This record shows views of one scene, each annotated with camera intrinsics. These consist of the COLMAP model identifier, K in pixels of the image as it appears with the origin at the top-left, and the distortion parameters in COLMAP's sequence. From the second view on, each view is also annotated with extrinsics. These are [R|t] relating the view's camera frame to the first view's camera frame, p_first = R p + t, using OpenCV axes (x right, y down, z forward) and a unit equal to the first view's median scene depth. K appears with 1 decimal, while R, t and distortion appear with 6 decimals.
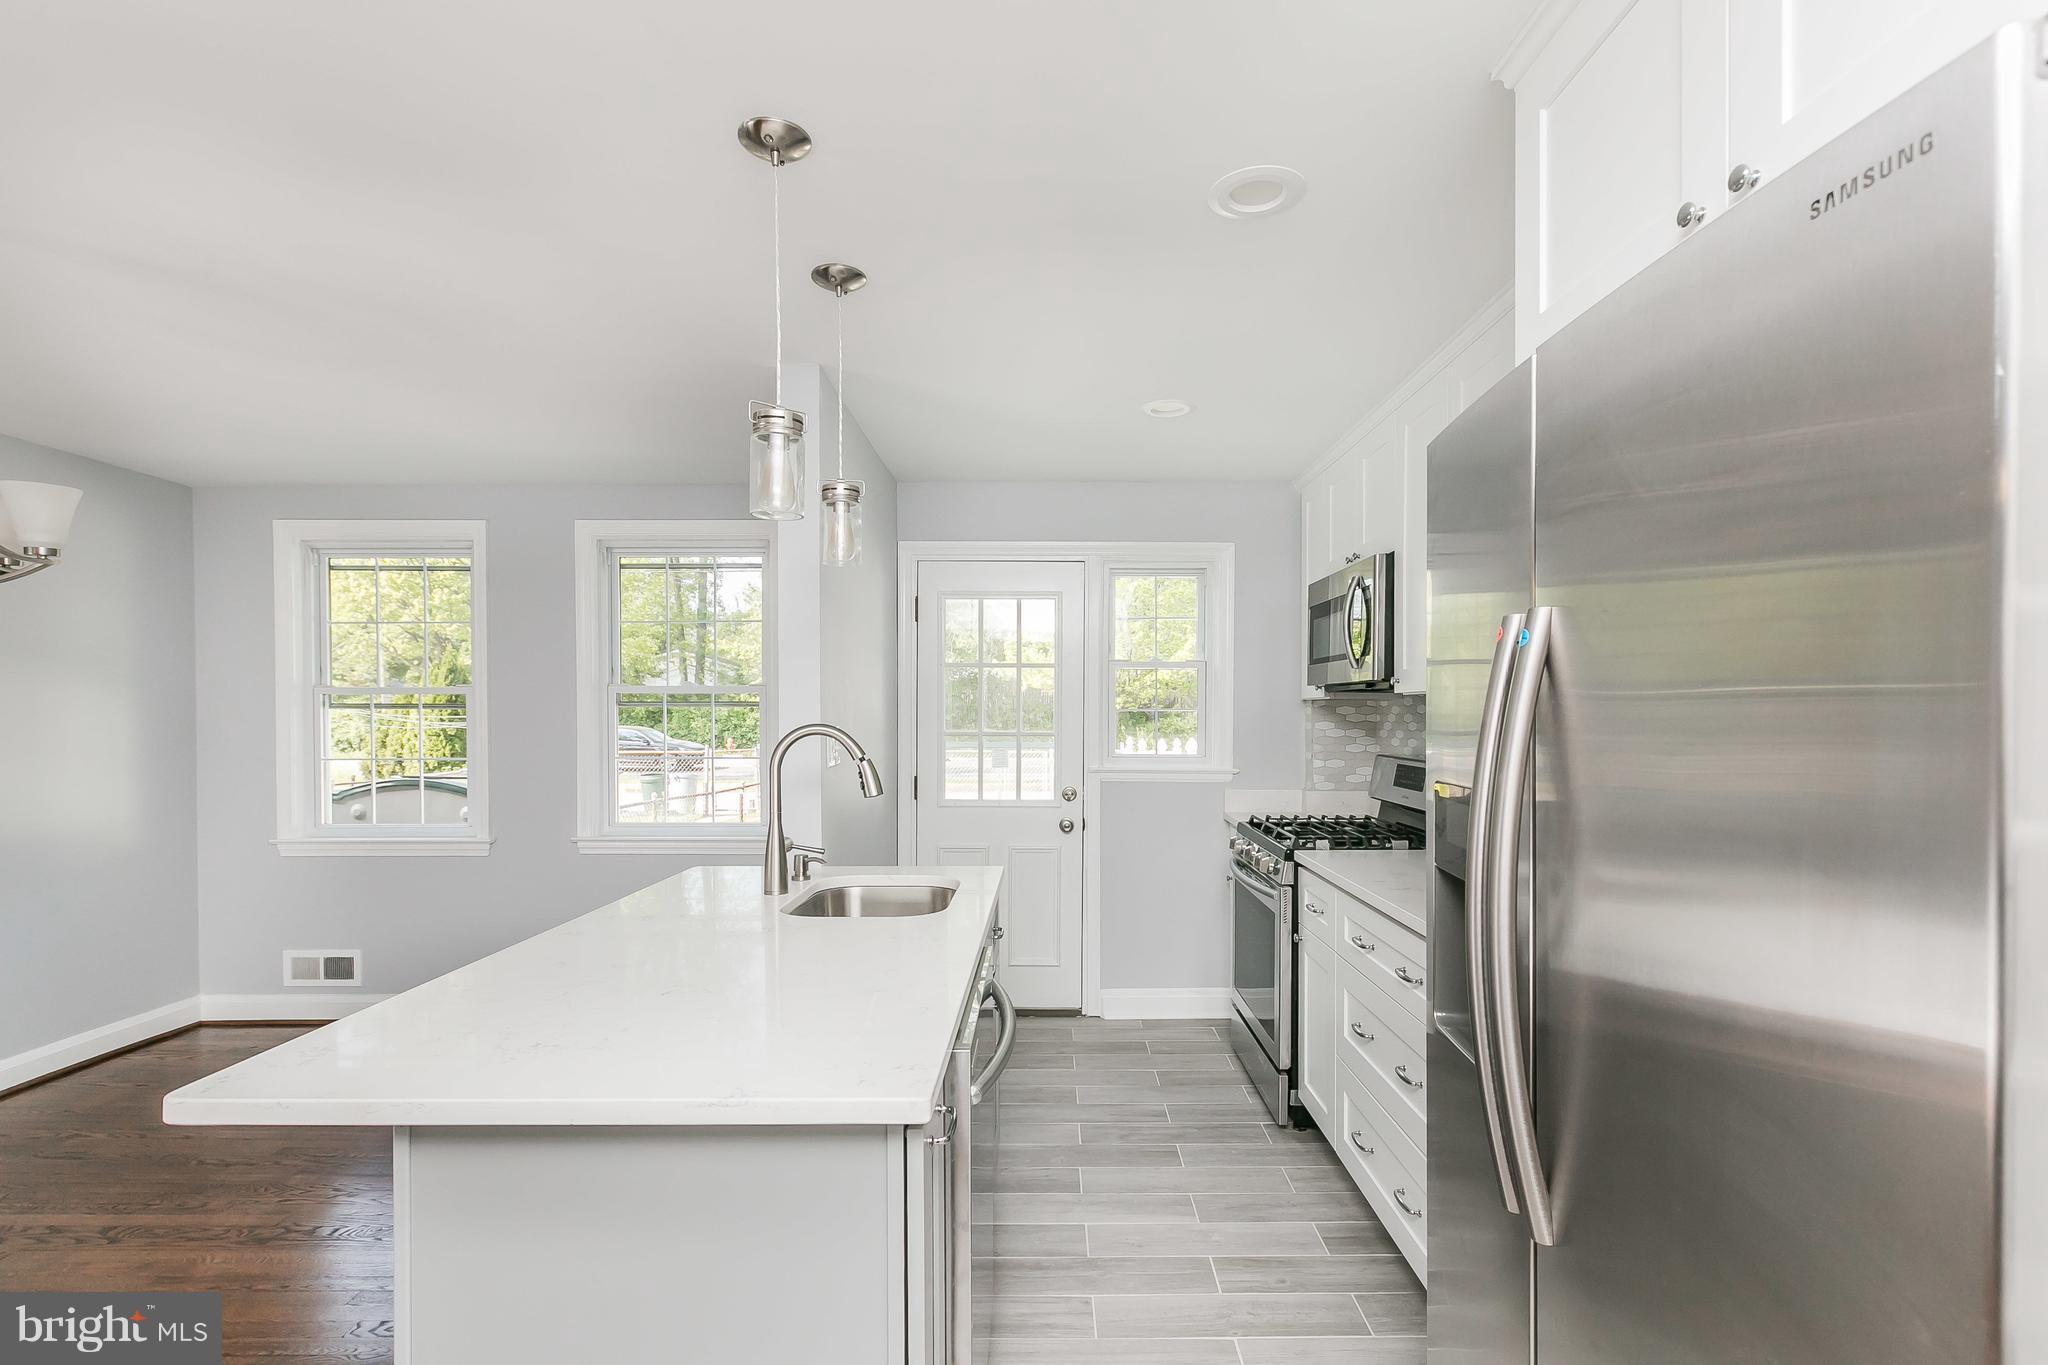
lens RADIAL K [[947.5, 0, 1039.5], [0, 947.5, 730.3], [0, 0, 1]] dist [-0.002053, 0.000005]
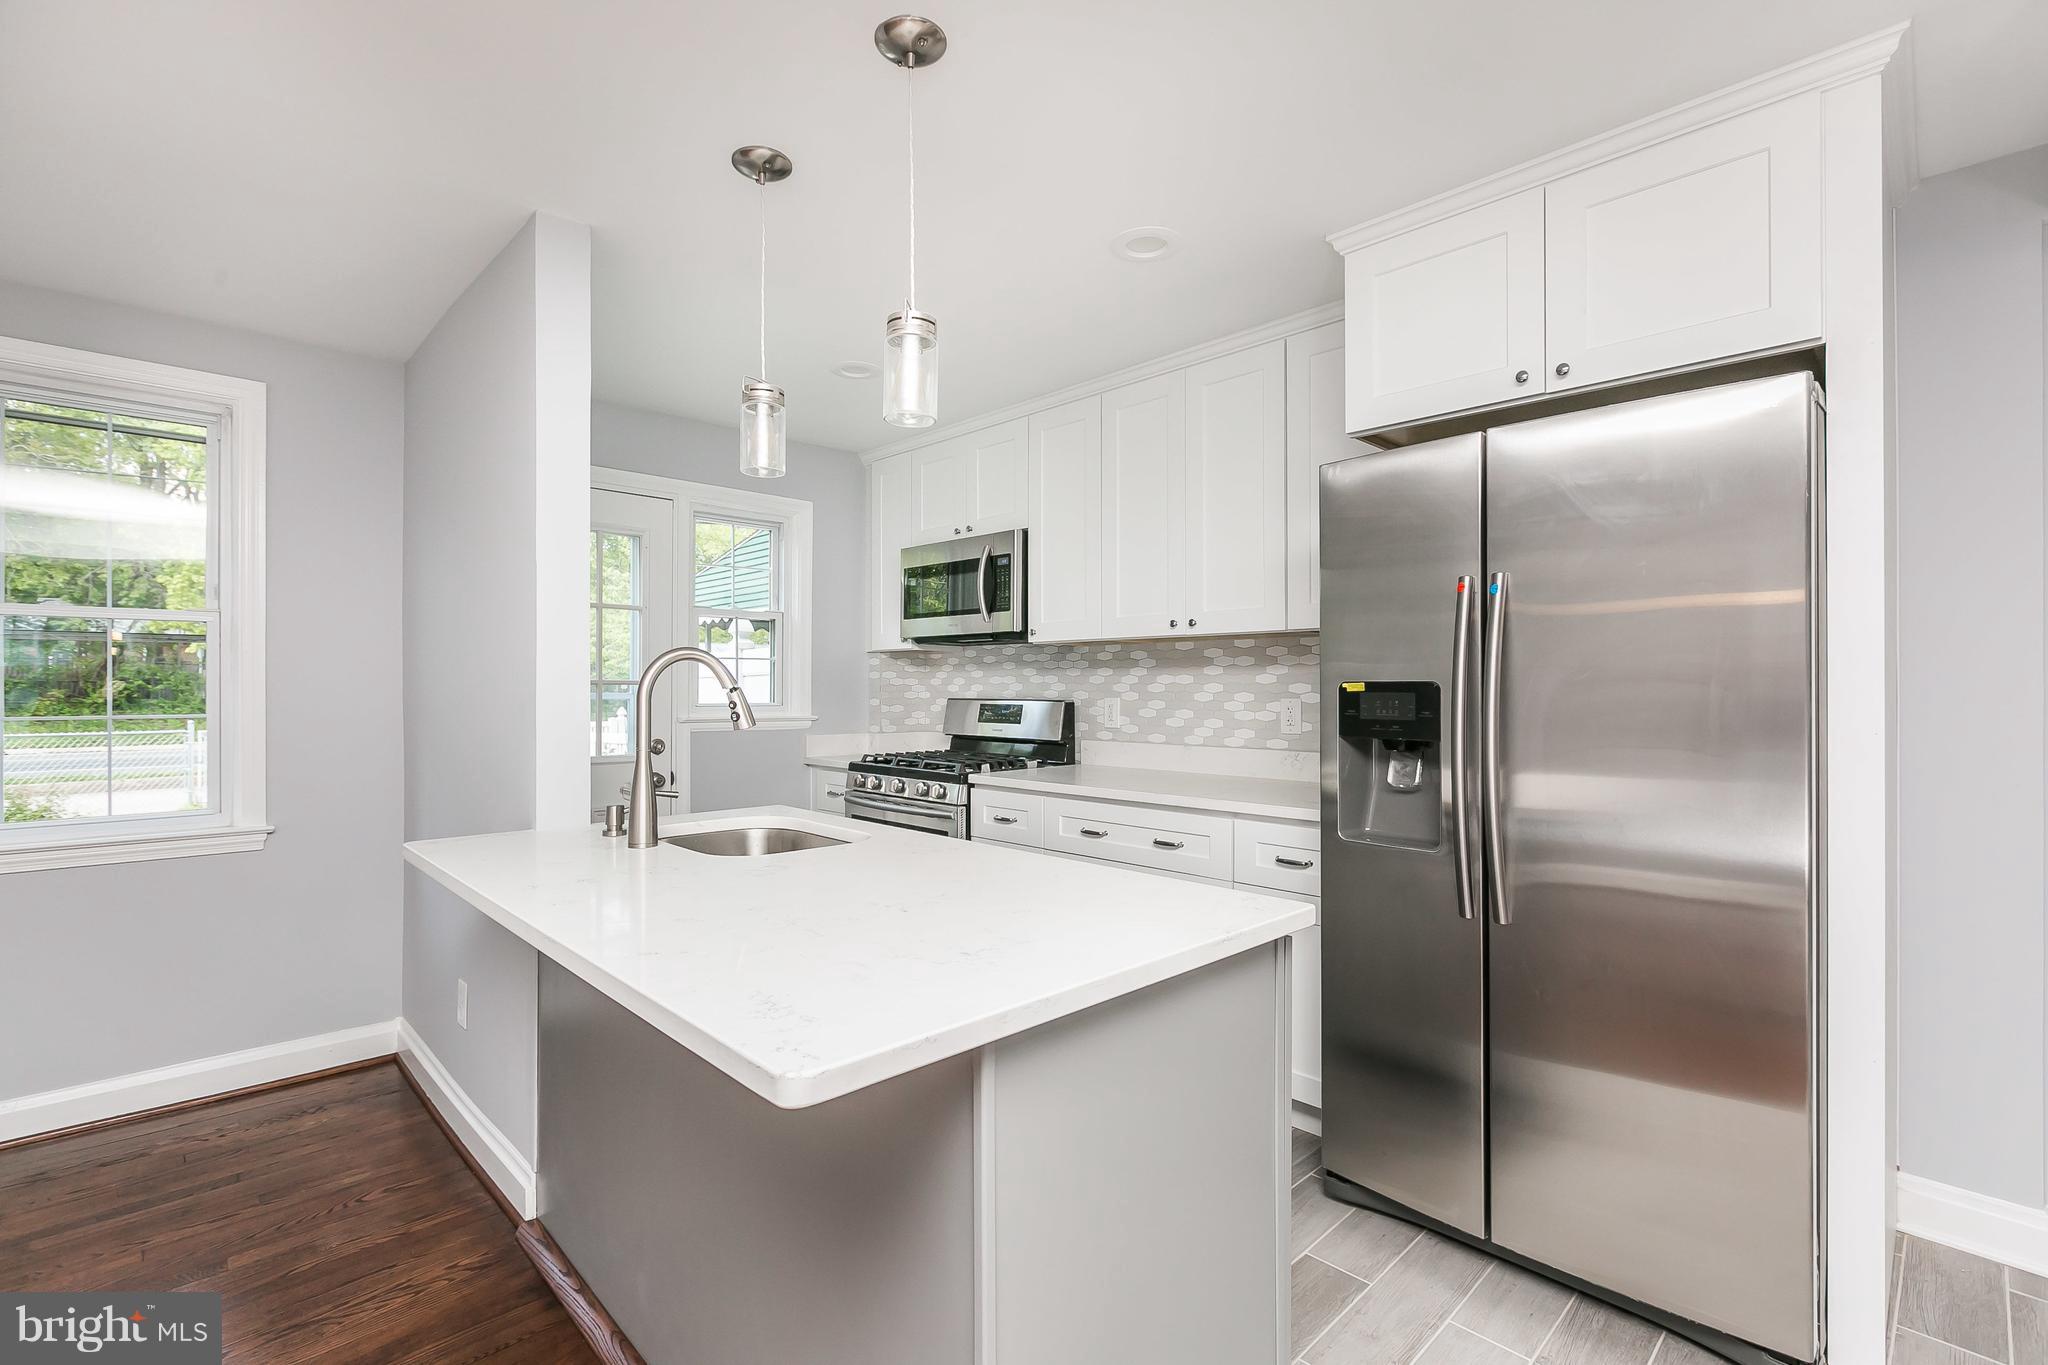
lens RADIAL K [[923.8, 0, 1024.0], [0, 923.8, 682.5], [0, 0, 1]] dist [-0.000814, 0.000394]
pose [[0.714440, 0.004646, 0.699682, -0.417826], [0.012915, 0.999720, -0.019826, 0.033026], [-0.699578, 0.023201, 0.714180, 0.115905]]
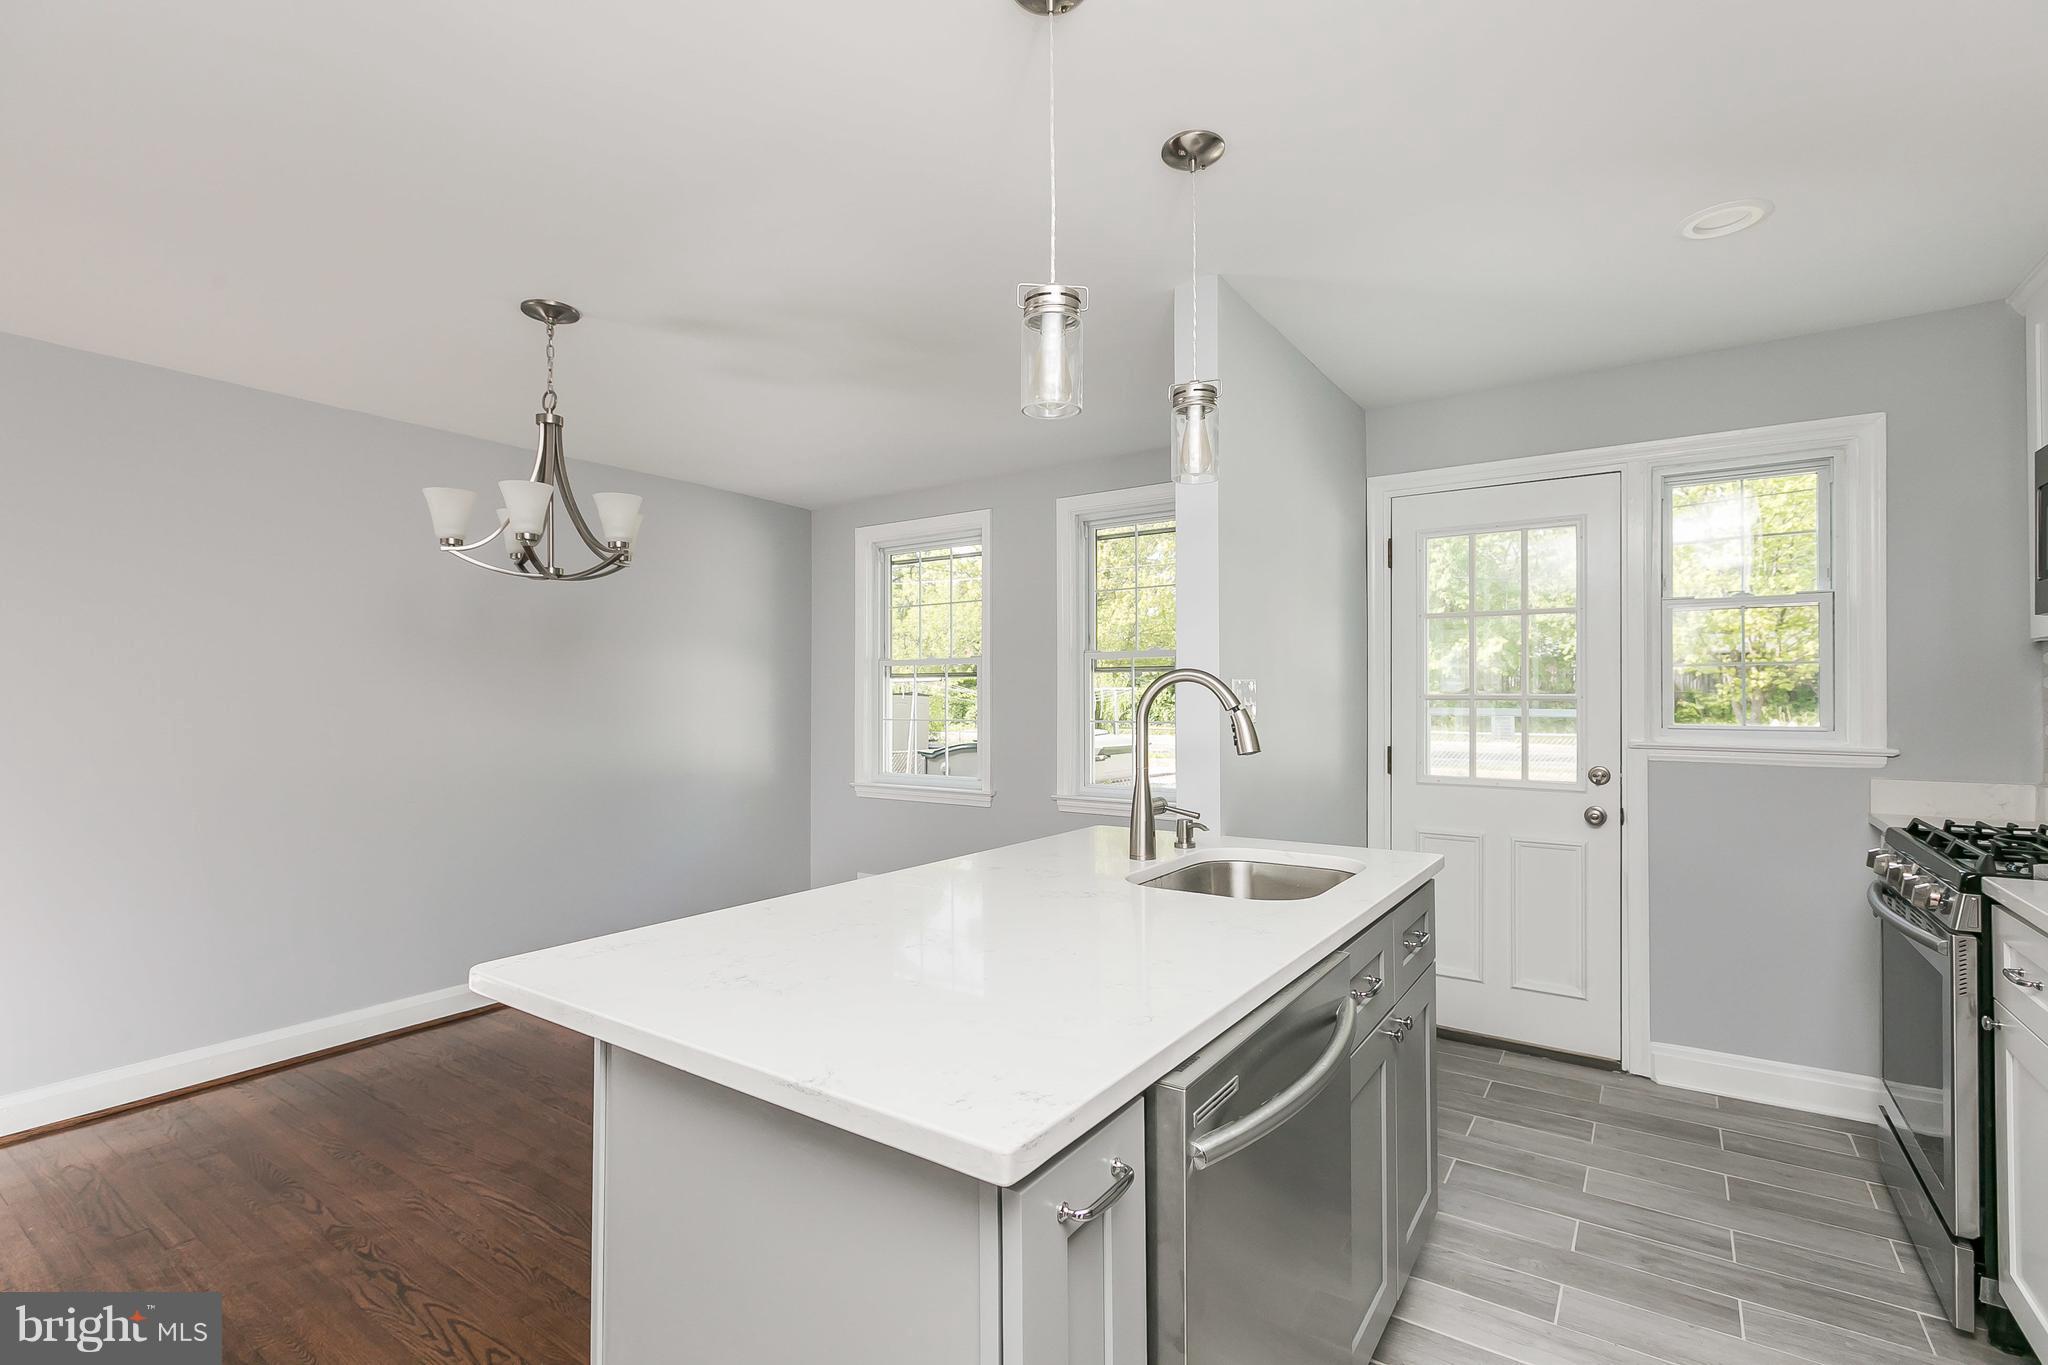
lens RADIAL K [[925.7, 0, 1024.6], [0, 925.7, 690.4], [0, 0, 1]] dist [-0.001410, 0.000085]
pose [[0.825225, -0.005659, -0.564776, 0.085652], [-0.008475, 0.999713, -0.022400, 0.023051], [0.564740, 0.023271, 0.824940, 0.144286]]
